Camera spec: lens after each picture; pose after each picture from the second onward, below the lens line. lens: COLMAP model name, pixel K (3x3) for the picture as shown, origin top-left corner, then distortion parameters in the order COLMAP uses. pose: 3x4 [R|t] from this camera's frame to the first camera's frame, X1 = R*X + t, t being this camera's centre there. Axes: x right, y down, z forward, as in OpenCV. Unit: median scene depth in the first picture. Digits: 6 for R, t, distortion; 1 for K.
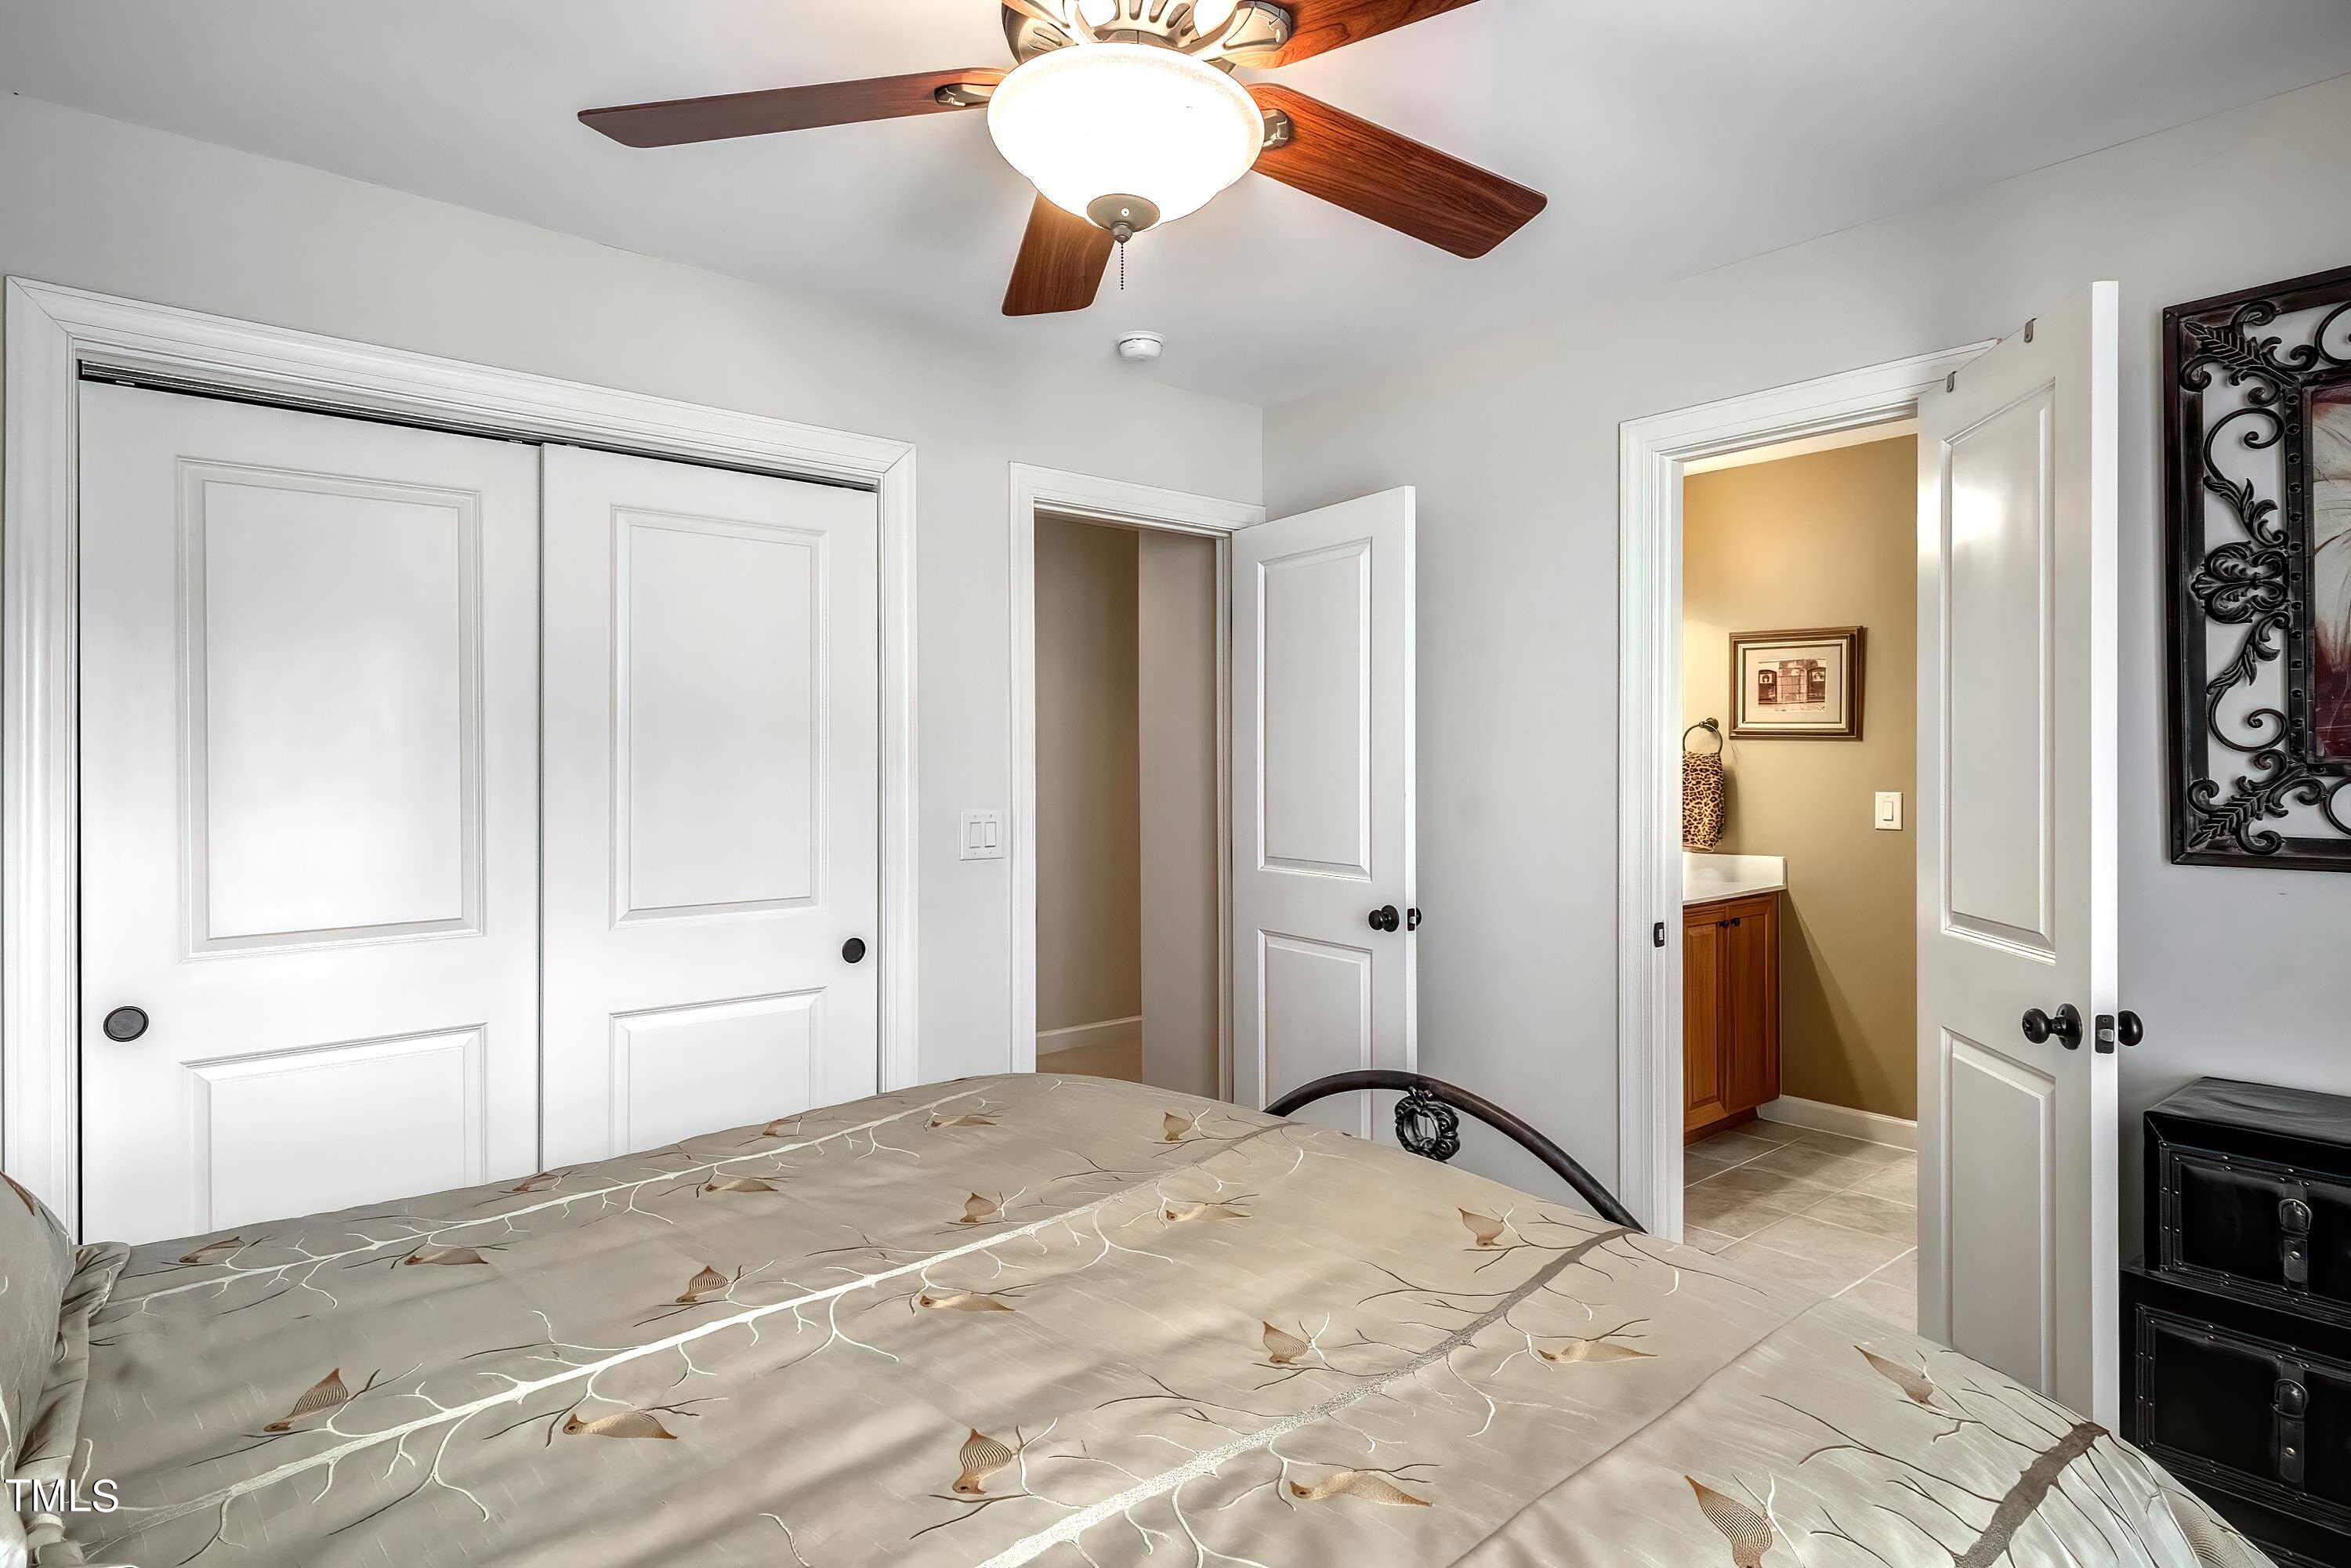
lens RADIAL K [[1216.7, 0, 1192.8], [0, 1216.7, 765.5], [0, 0, 1]] dist [0.005192, 0.000026]
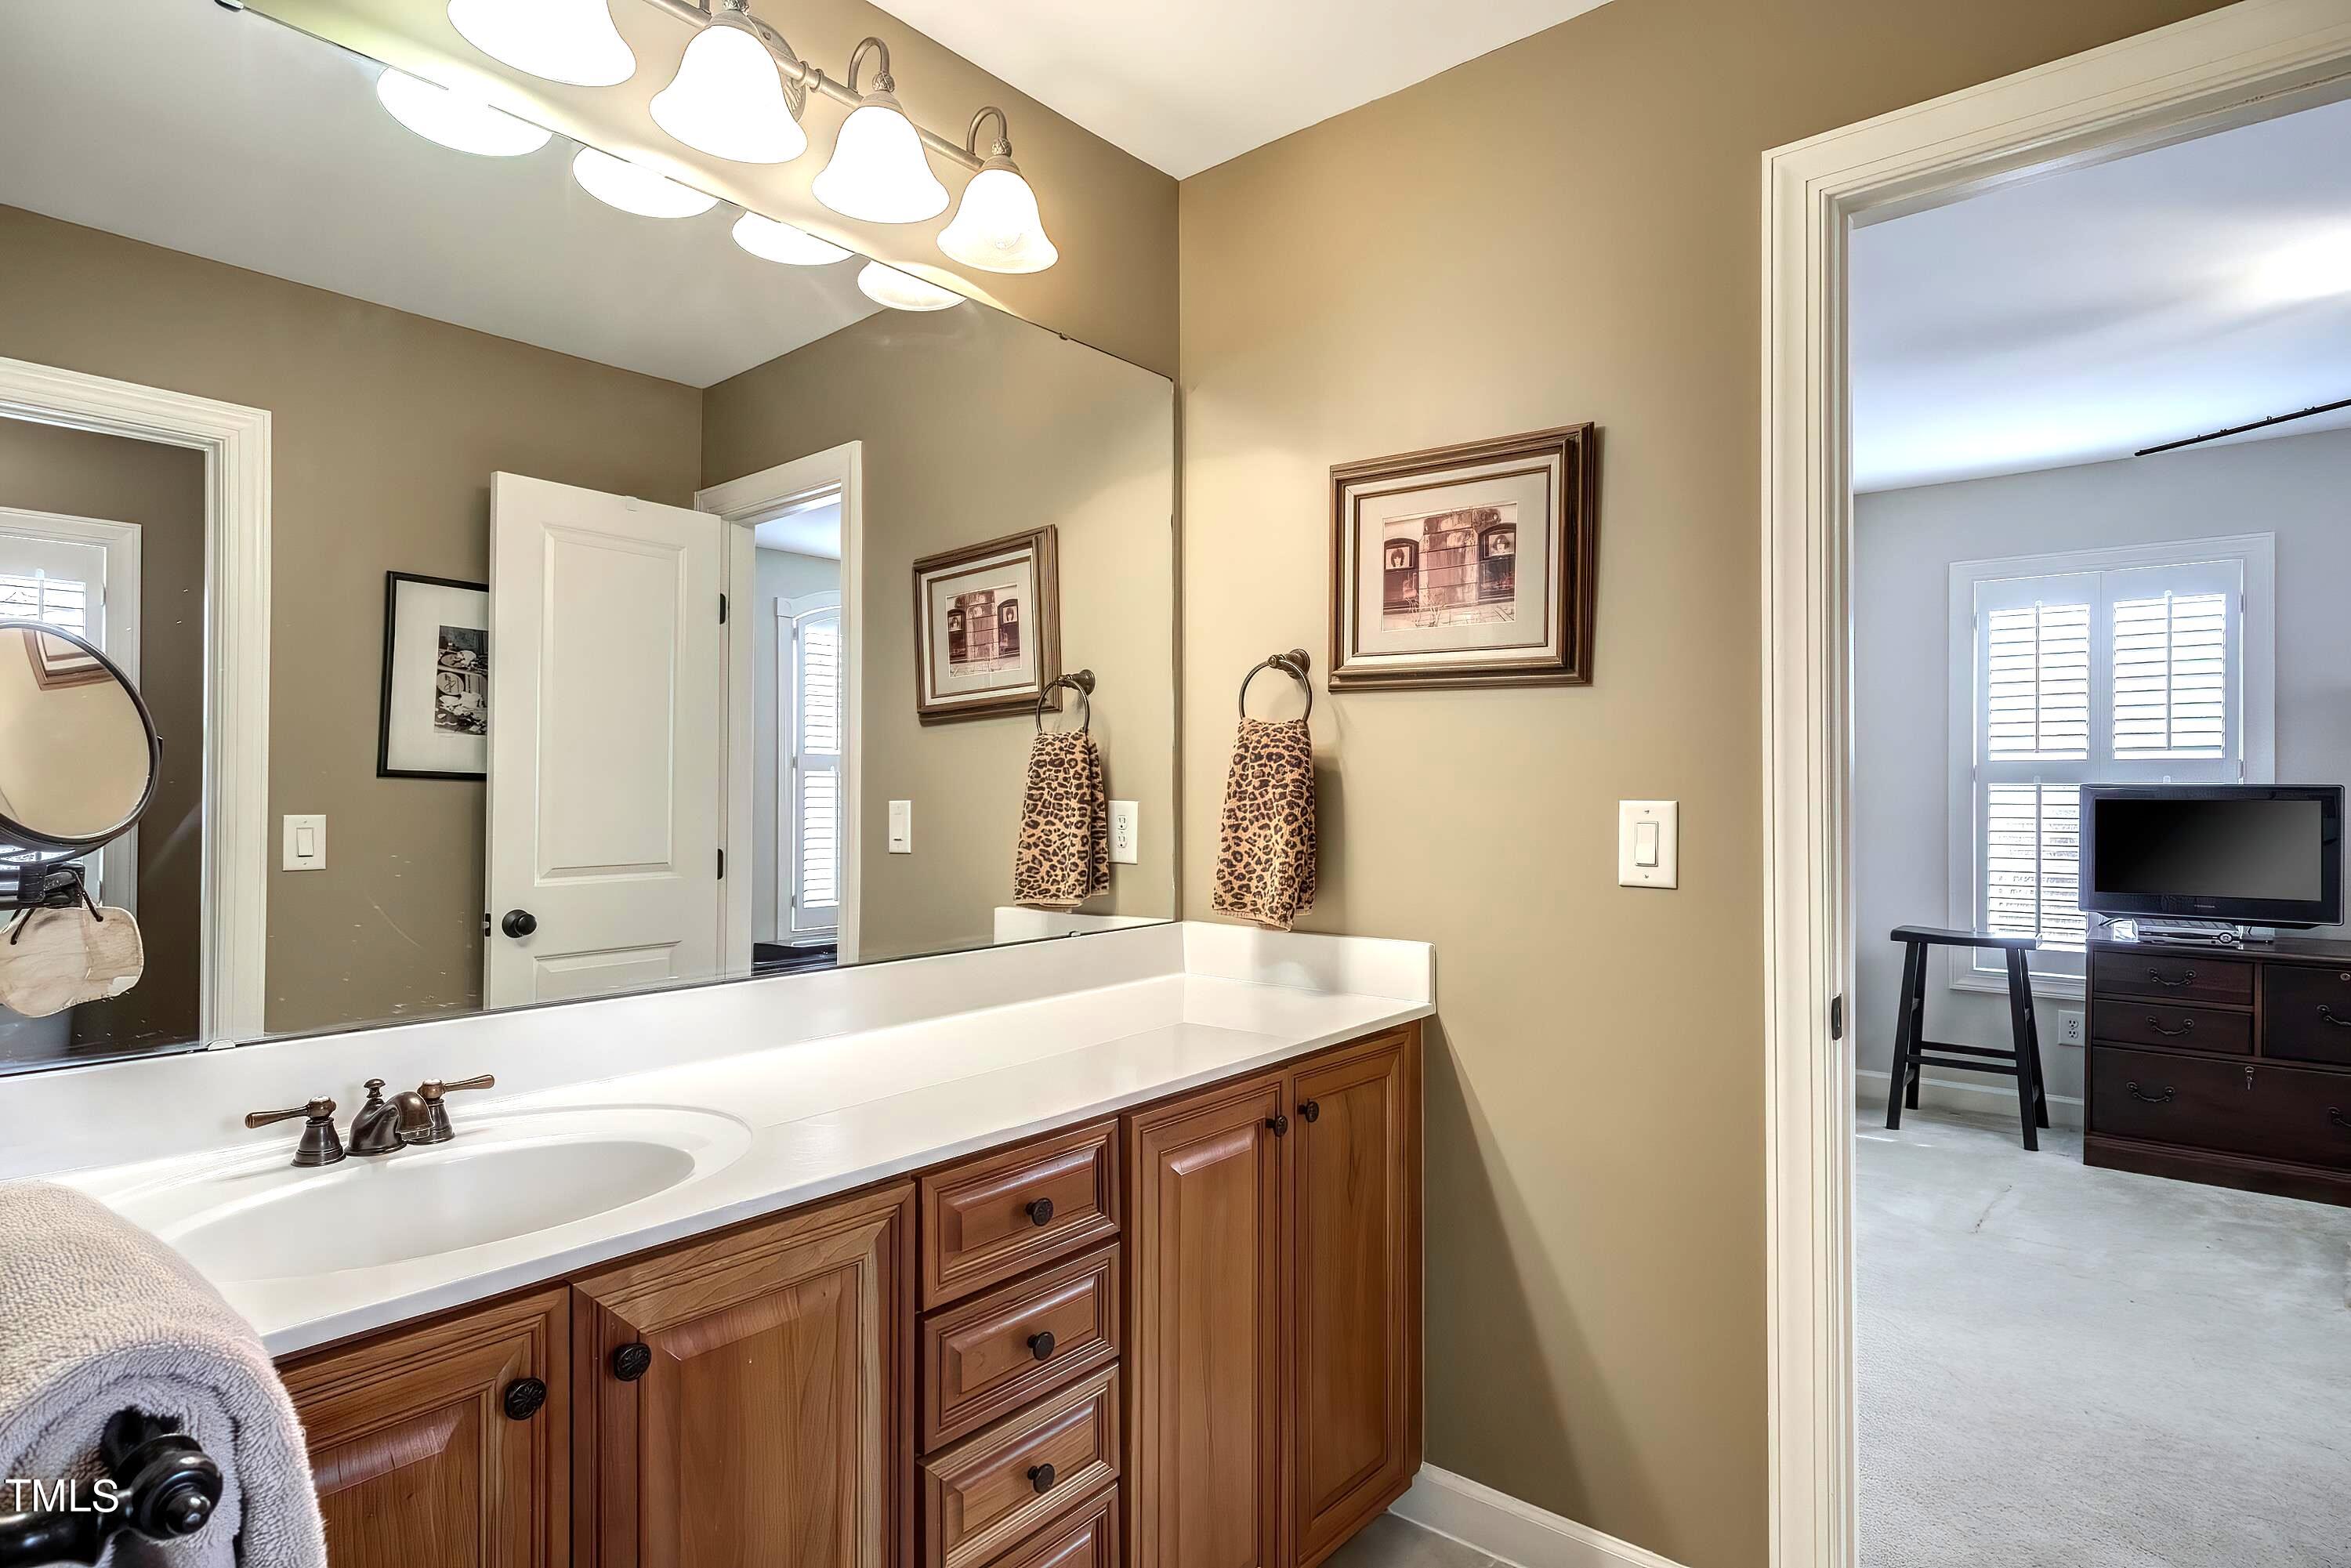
lens RADIAL K [[1216.7, 0, 1195.8], [0, 1216.7, 793.9], [0, 0, 1]] dist [0.005192, 0.000026]
pose [[0.978517, 0.011716, 0.205832, 0.303556], [-0.009396, 0.999881, -0.012244, 0.024552], [-0.205951, 0.010047, 0.978511, 0.569313]]
